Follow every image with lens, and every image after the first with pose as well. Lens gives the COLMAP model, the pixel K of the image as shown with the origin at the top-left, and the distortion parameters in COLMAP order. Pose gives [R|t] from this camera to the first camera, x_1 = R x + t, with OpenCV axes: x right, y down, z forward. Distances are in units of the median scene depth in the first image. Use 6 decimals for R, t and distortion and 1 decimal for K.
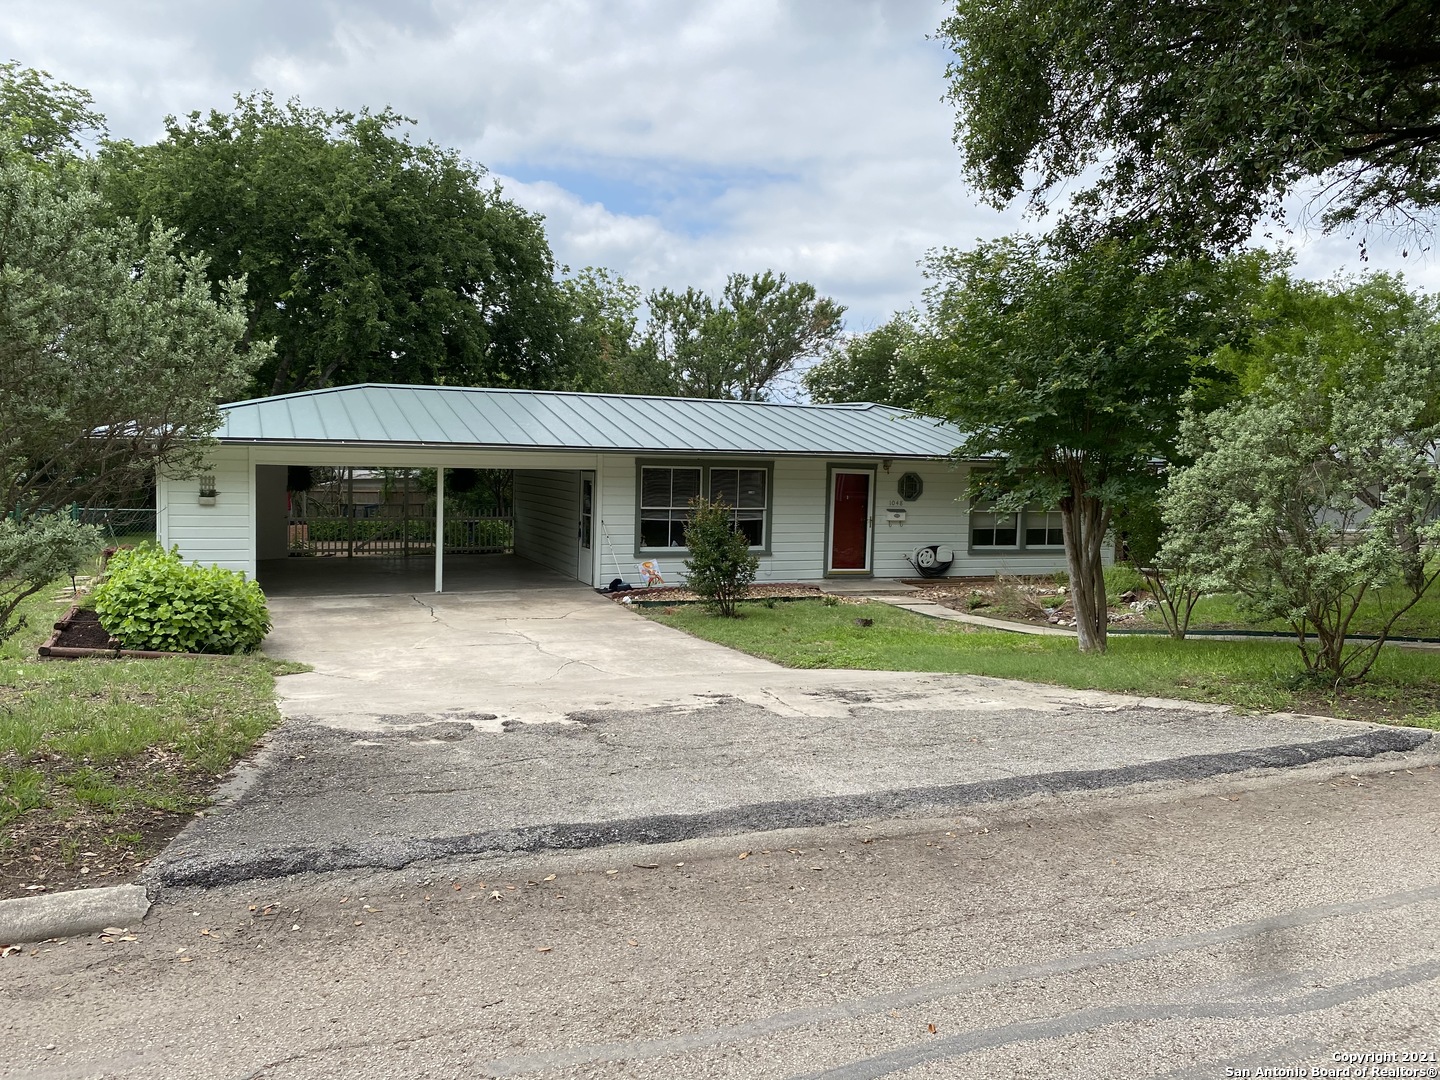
lens RADIAL K [[1110.7, 0, 710.1], [0, 1110.7, 534.7], [0, 0, 1]] dist [-0.029861, 0.038985]
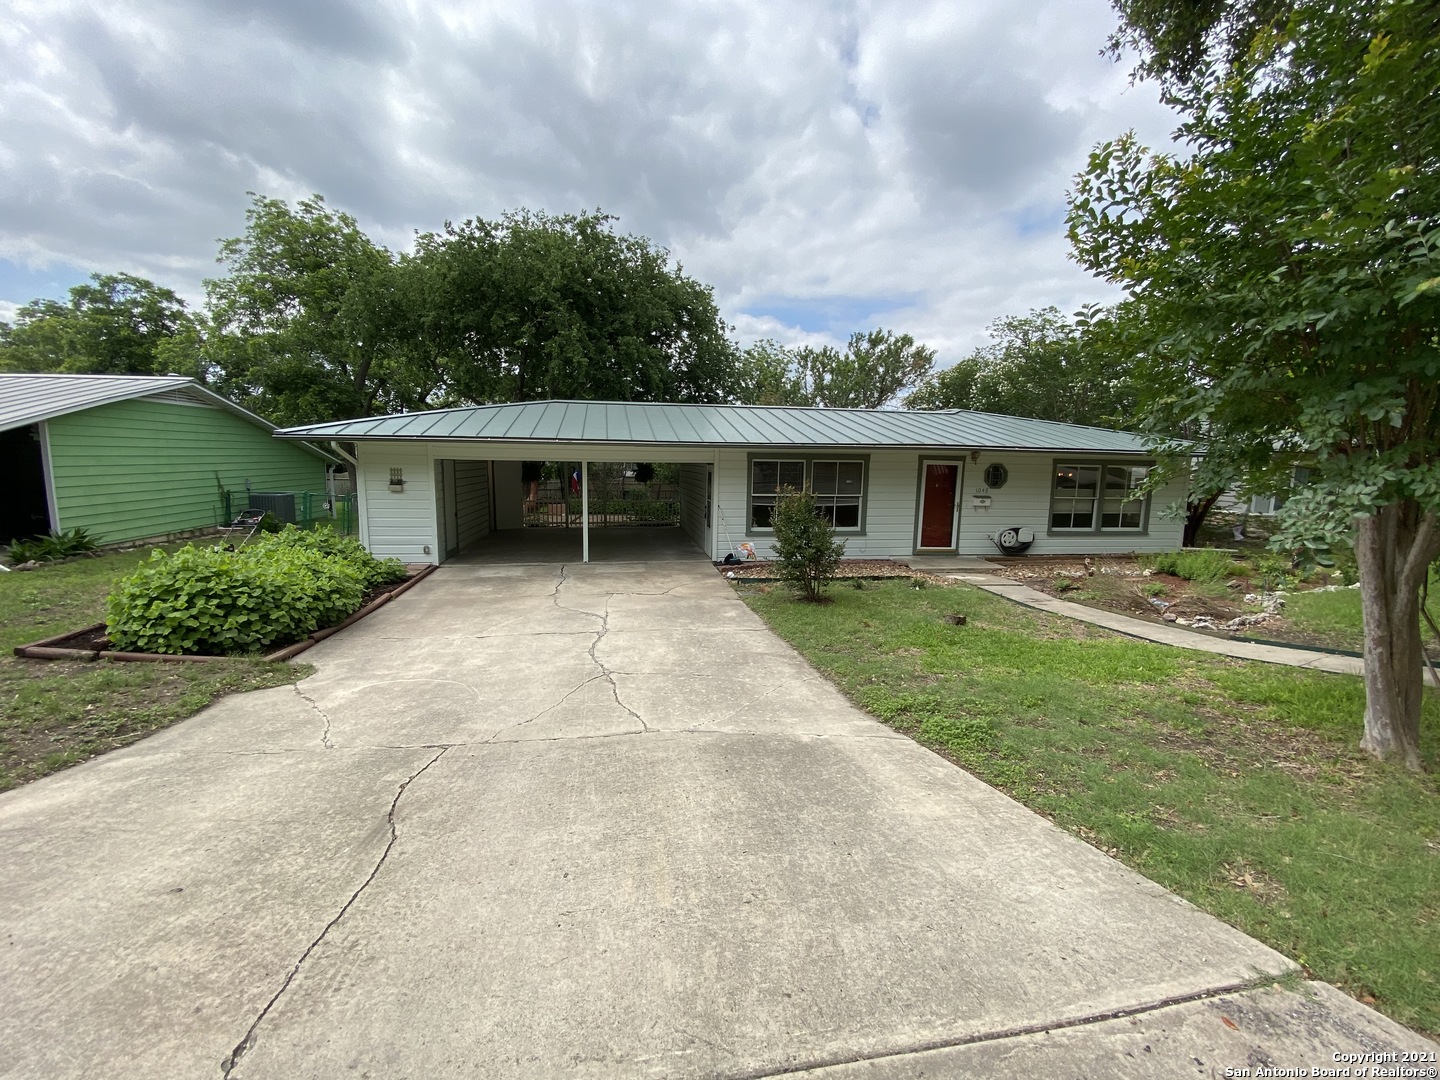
lens RADIAL K [[583.2, 0, 707.6], [0, 583.2, 542.2], [0, 0, 1]] dist [0.008820, -0.013059]
pose [[0.971566, 0.021923, -0.235752, 0.036126], [-0.007362, 0.998020, 0.062466, -0.010739], [0.236655, -0.058954, 0.969804, 0.346215]]
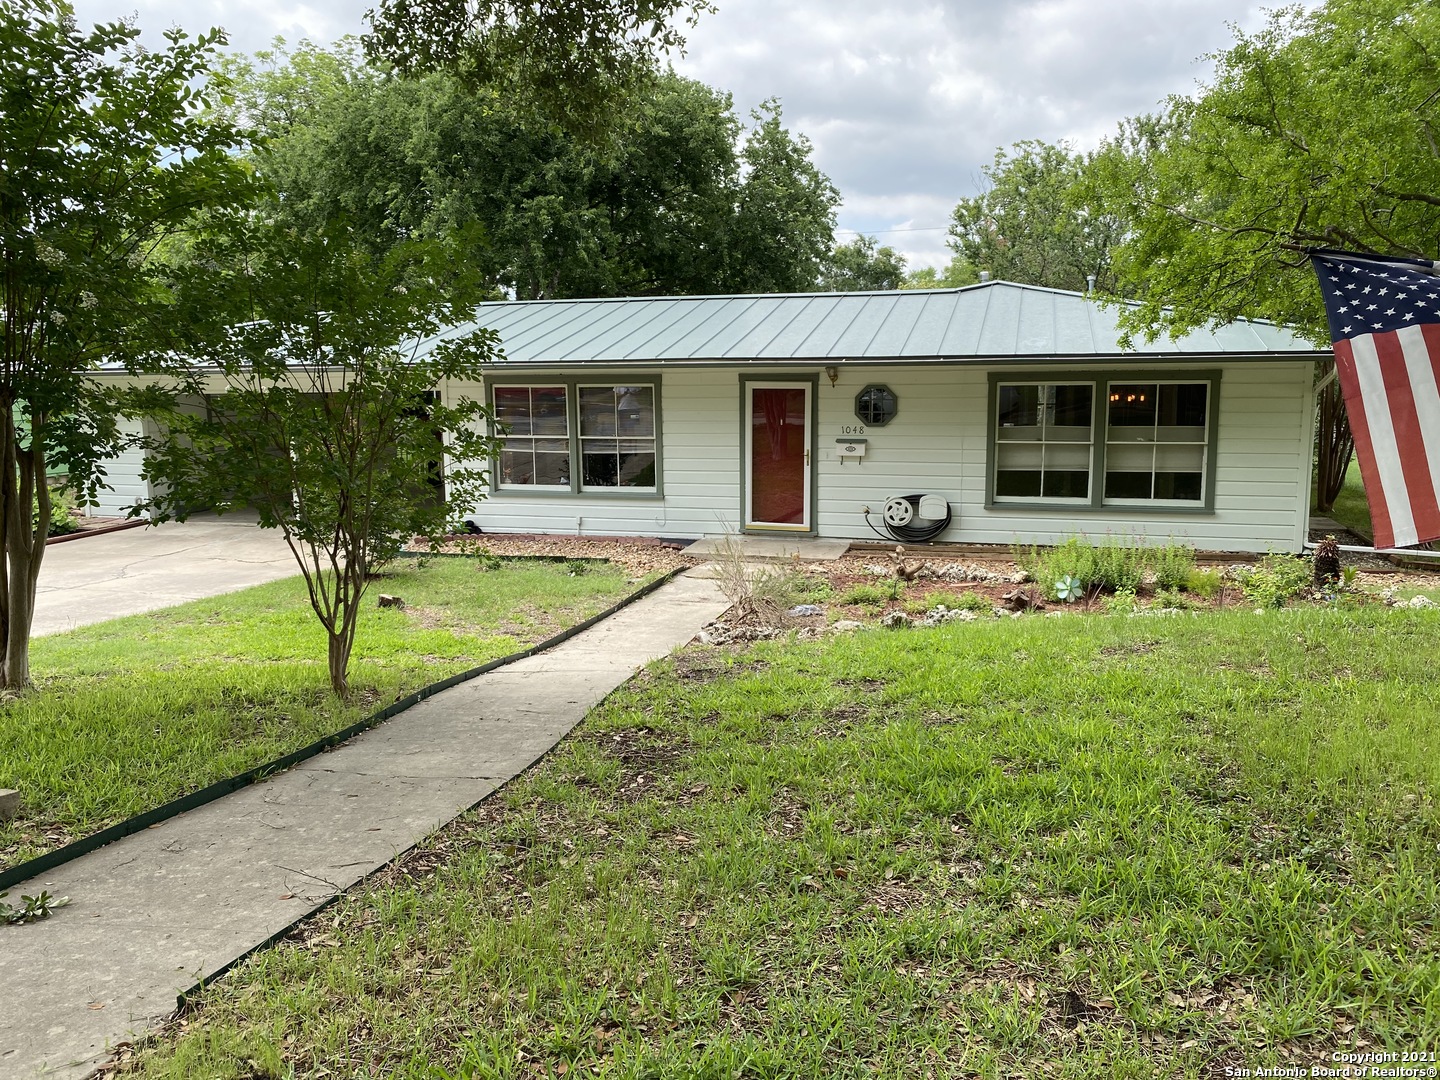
lens RADIAL K [[1110.7, 0, 721.2], [0, 1110.7, 540.9], [0, 0, 1]] dist [-0.029861, 0.038985]
pose [[0.765883, 0.054073, -0.640703, 0.545839], [-0.021199, 0.998039, 0.058890, 0.000981], [0.642631, -0.031521, 0.765527, 0.425290]]
